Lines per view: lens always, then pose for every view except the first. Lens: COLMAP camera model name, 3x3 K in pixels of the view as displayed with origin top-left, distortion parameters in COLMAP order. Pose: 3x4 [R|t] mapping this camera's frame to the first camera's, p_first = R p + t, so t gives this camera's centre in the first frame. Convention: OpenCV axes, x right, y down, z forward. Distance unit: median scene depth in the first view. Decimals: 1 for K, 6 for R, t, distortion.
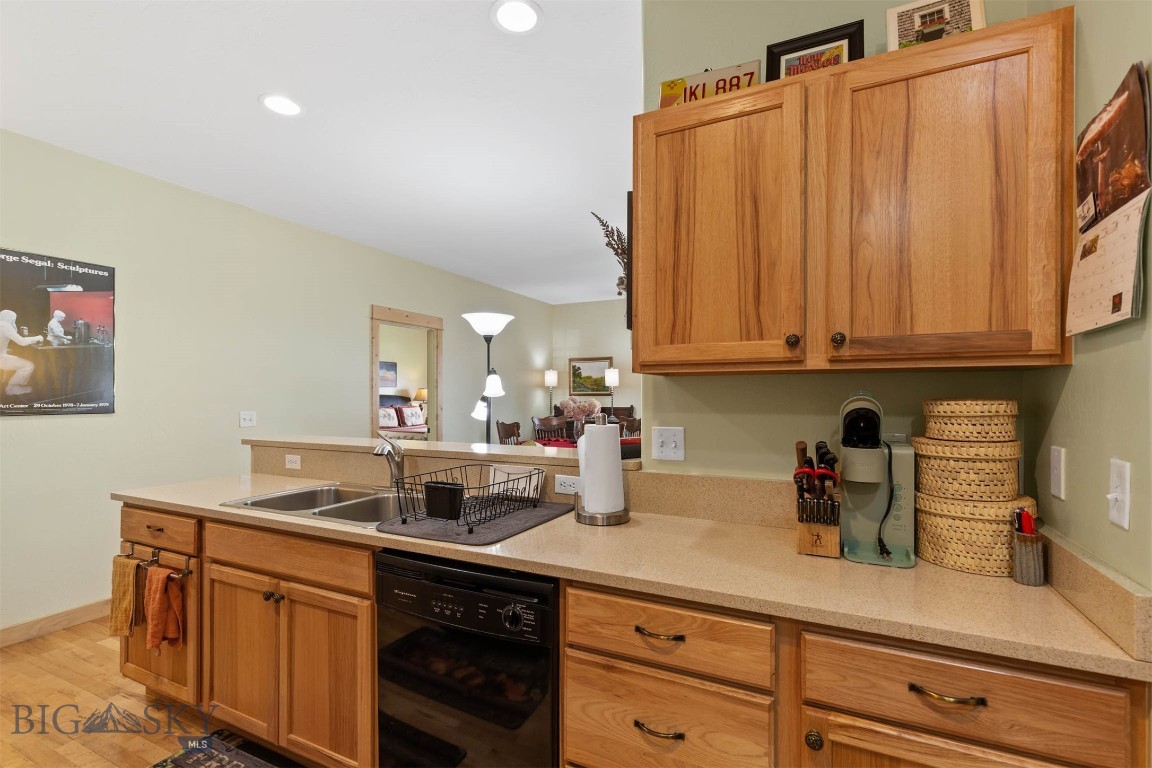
lens RADIAL K [[518.5, 0, 576.5], [0, 518.5, 394.3], [0, 0, 1]] dist [0.009467, -0.002998]
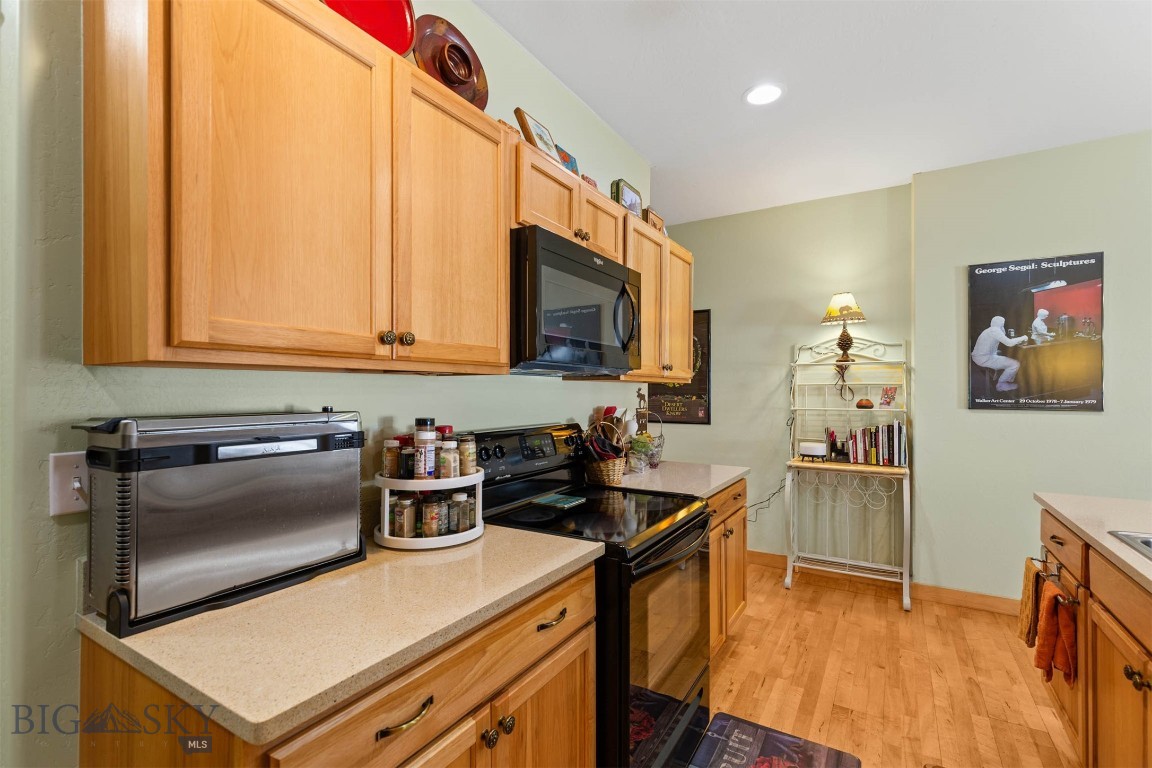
lens RADIAL K [[518.5, 0, 580.9], [0, 518.5, 387.6], [0, 0, 1]] dist [0.009467, -0.002998]
pose [[-0.094584, -0.003326, -0.995511, 0.119883], [-0.003522, 0.999989, -0.003006, 0.000421], [0.995511, 0.003222, -0.094594, 0.196973]]
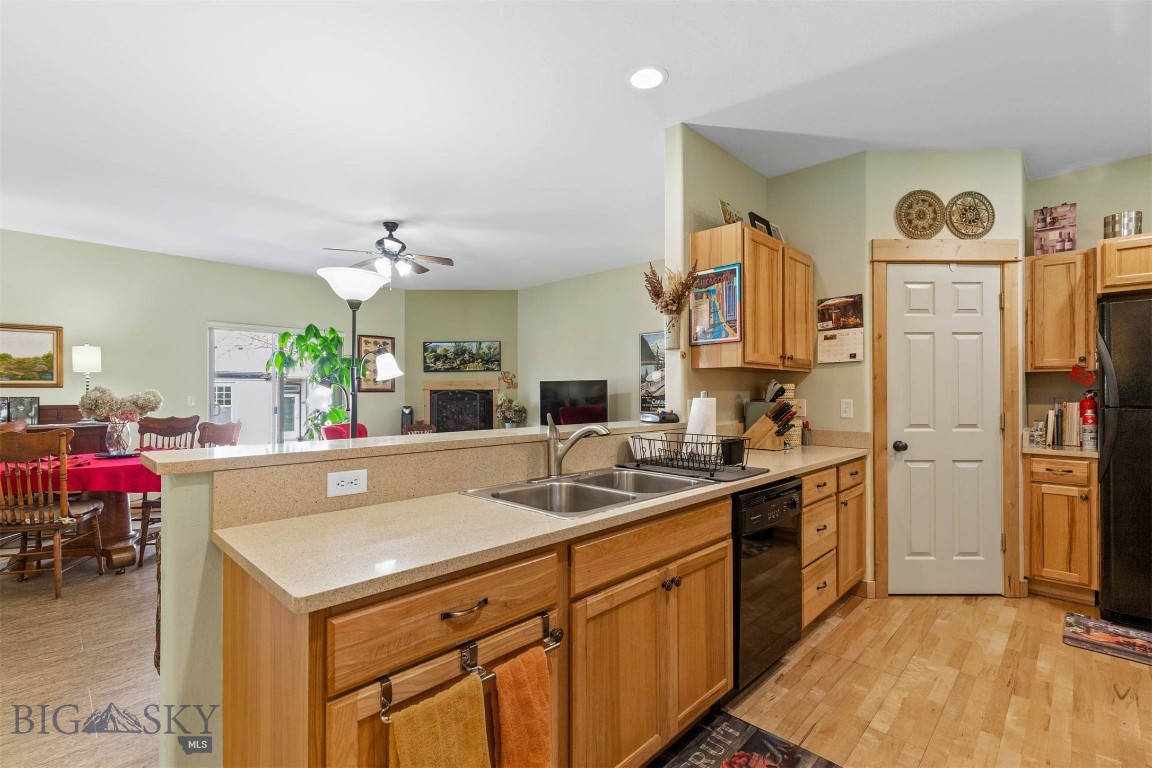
lens RADIAL K [[518.5, 0, 573.5], [0, 518.5, 388.1], [0, 0, 1]] dist [0.009467, -0.002998]
pose [[0.316562, 0.009726, 0.948522, -0.929938], [-0.000147, 0.999948, -0.010204, 0.027827], [-0.948572, 0.003091, 0.316547, 0.528280]]
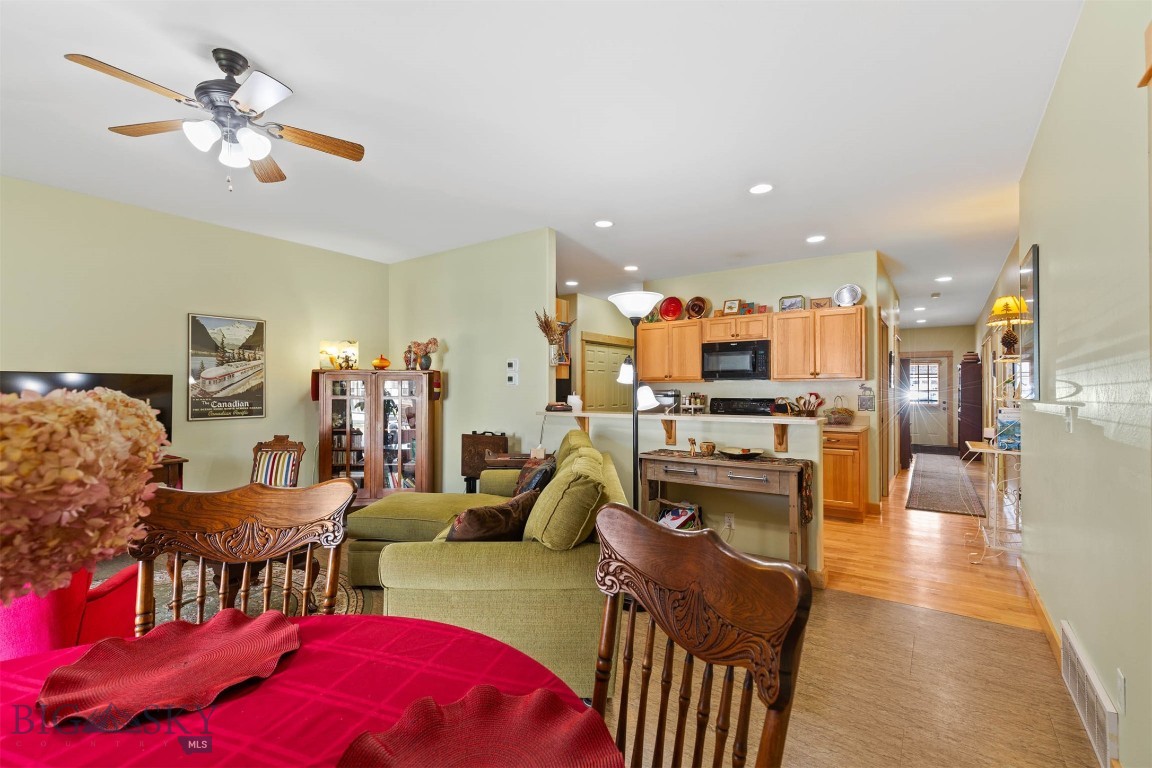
lens RADIAL K [[518.5, 0, 577.7], [0, 518.5, 382.2], [0, 0, 1]] dist [0.009467, -0.002998]
pose [[-0.987601, 0.004153, 0.156929, -0.249994], [0.001747, 0.999879, -0.015461, 0.018931], [-0.156974, -0.014995, -0.987489, 2.262631]]
